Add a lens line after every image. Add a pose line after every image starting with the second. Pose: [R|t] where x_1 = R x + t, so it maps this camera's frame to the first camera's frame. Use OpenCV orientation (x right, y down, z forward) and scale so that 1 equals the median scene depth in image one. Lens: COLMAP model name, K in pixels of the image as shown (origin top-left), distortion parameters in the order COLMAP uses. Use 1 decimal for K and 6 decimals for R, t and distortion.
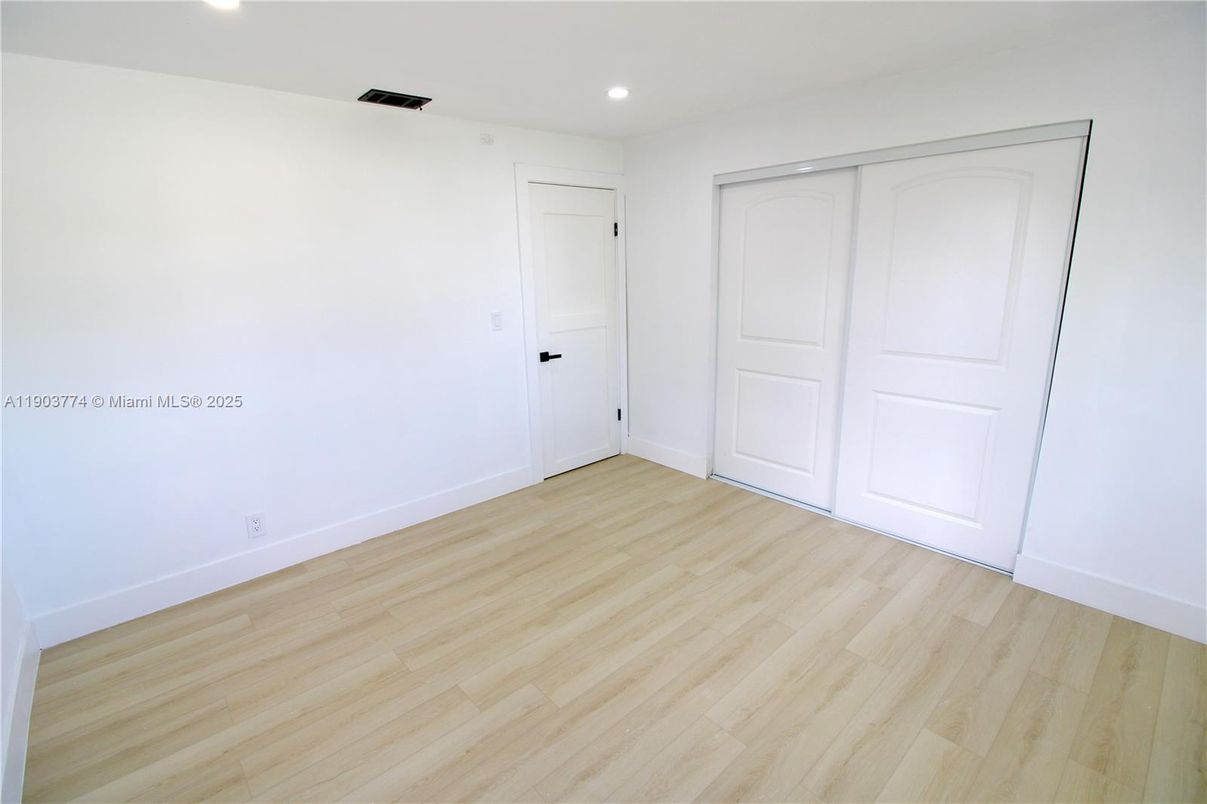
lens RADIAL K [[557.1, 0, 605.6], [0, 557.1, 397.5], [0, 0, 1]] dist [0.001189, -0.014124]
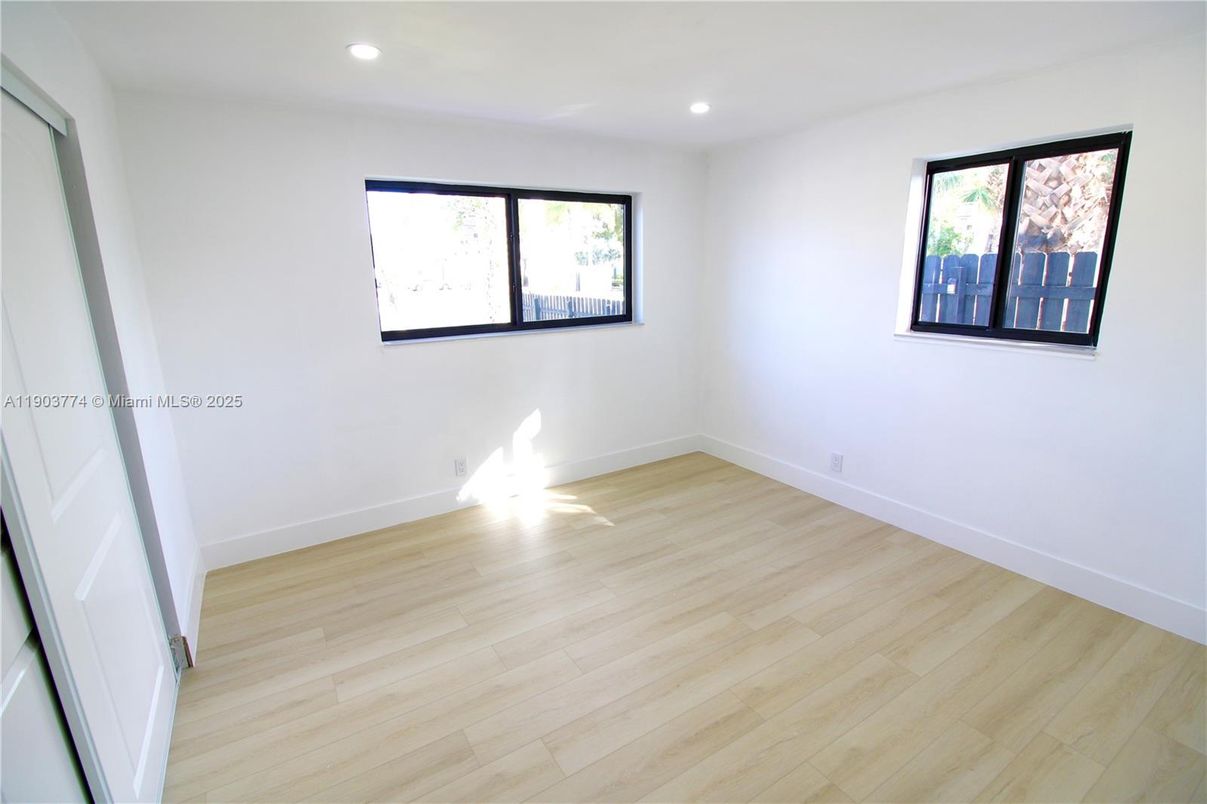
lens RADIAL K [[557.1, 0, 605.6], [0, 557.1, 397.5], [0, 0, 1]] dist [0.001189, -0.014124]
pose [[-0.983670, 0.002115, 0.179968, -0.038529], [0.083468, 0.891260, 0.445744, -0.429542], [-0.159456, 0.453487, -0.876883, 1.750333]]
